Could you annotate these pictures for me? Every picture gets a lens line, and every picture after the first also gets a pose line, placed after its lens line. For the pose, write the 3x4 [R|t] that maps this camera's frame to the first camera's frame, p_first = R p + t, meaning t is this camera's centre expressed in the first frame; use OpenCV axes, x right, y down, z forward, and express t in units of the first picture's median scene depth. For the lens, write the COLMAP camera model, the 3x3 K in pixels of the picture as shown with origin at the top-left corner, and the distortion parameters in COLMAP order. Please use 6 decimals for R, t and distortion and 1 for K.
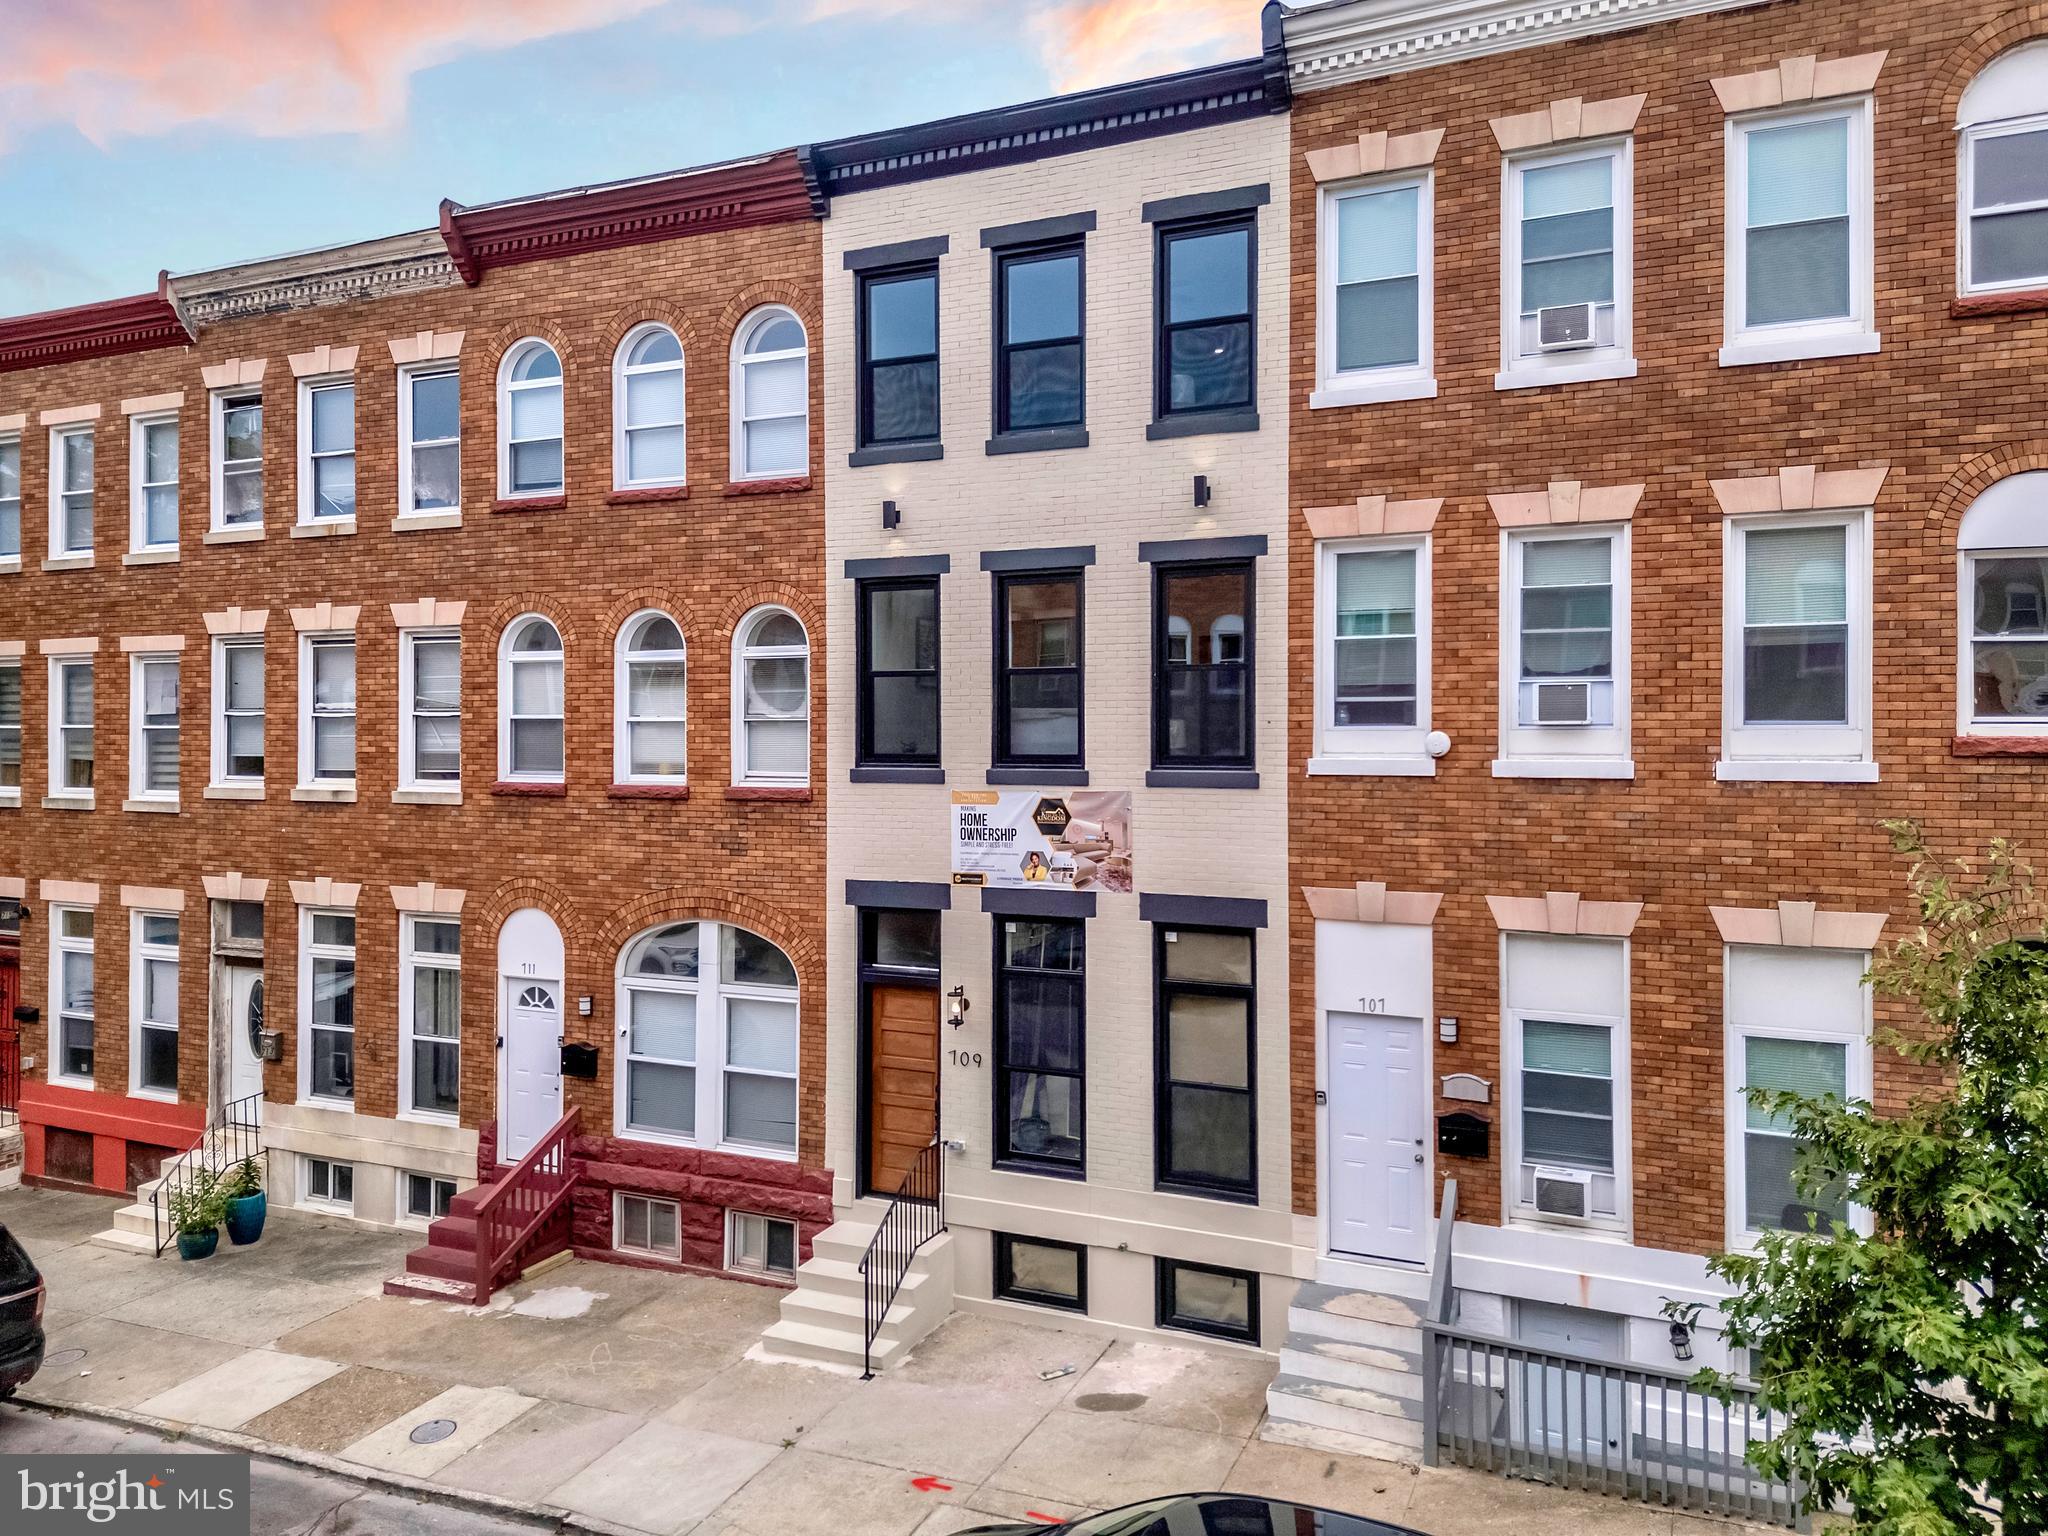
lens RADIAL K [[1463.7, 0, 1002.1], [0, 1463.7, 729.5], [0, 0, 1]] dist [0.070888, -0.074942]
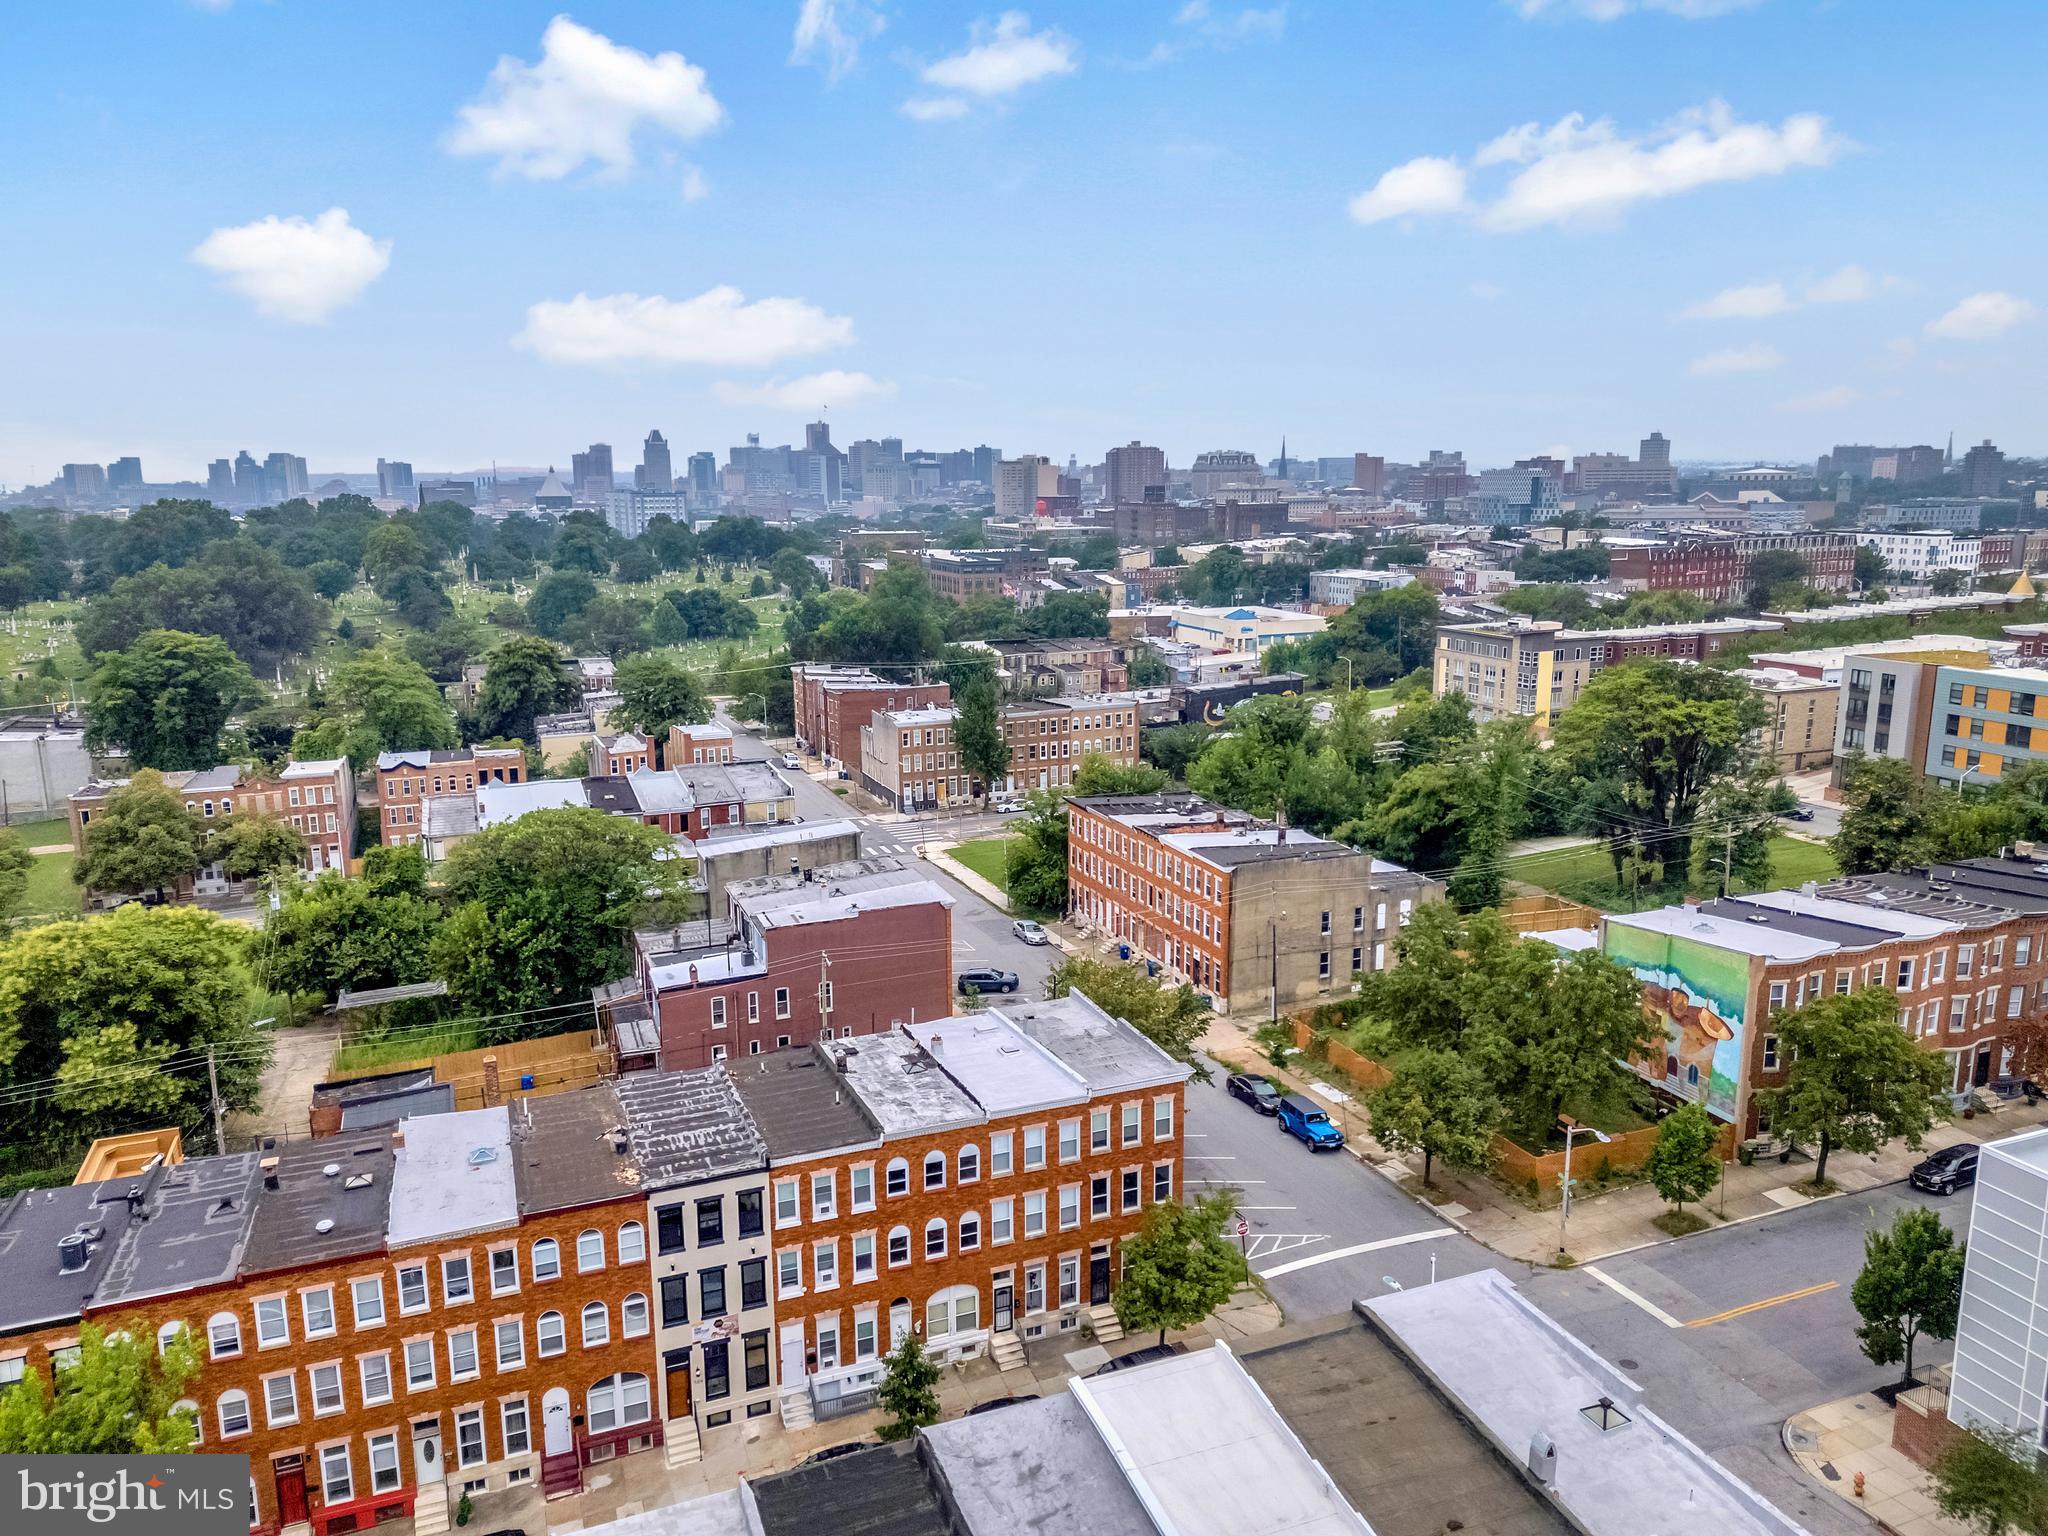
lens RADIAL K [[1444.8, 0, 1024.0], [0, 1444.8, 768.0], [0, 0, 1]] dist [0.101521, -0.105007]
pose [[0.697073, -0.156632, 0.699682, -2.029735], [0.006624, 0.977212, 0.212161, -2.361826], [-0.716969, -0.143257, 0.682226, -2.270514]]
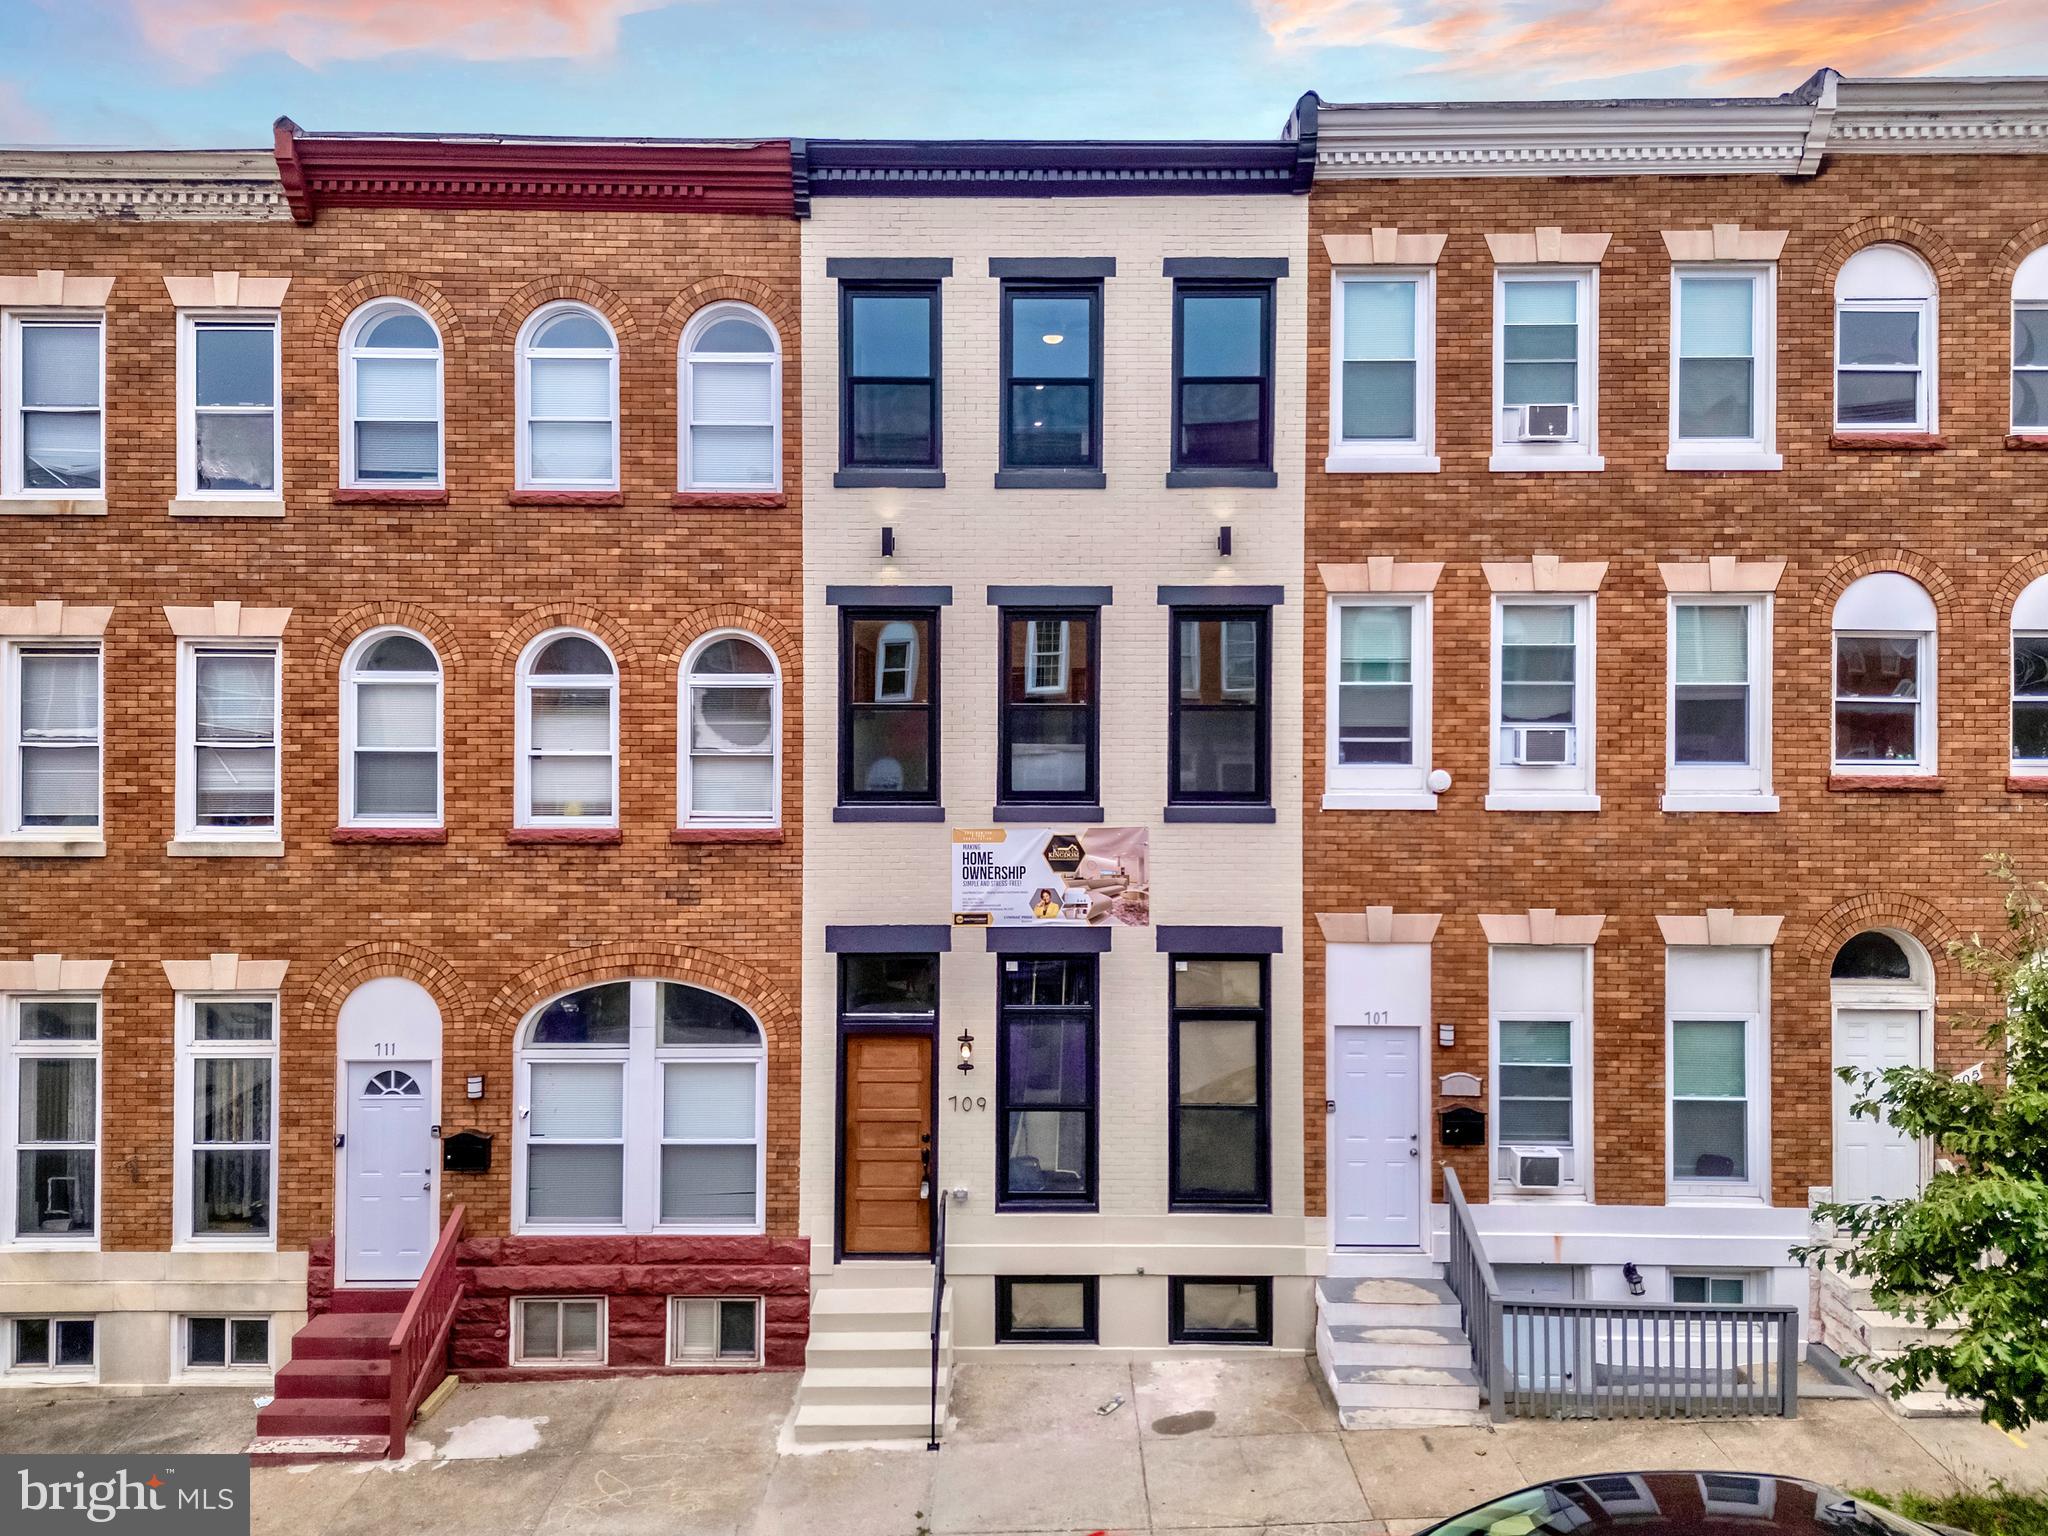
lens RADIAL K [[1463.7, 0, 1002.1], [0, 1463.7, 729.5], [0, 0, 1]] dist [0.070888, -0.074942]
pose [[0.908446, 0.002274, 0.417996, -0.410779], [-0.003420, 0.999992, 0.001992, -0.026464], [-0.417988, -0.003239, 0.908447, 0.102416]]
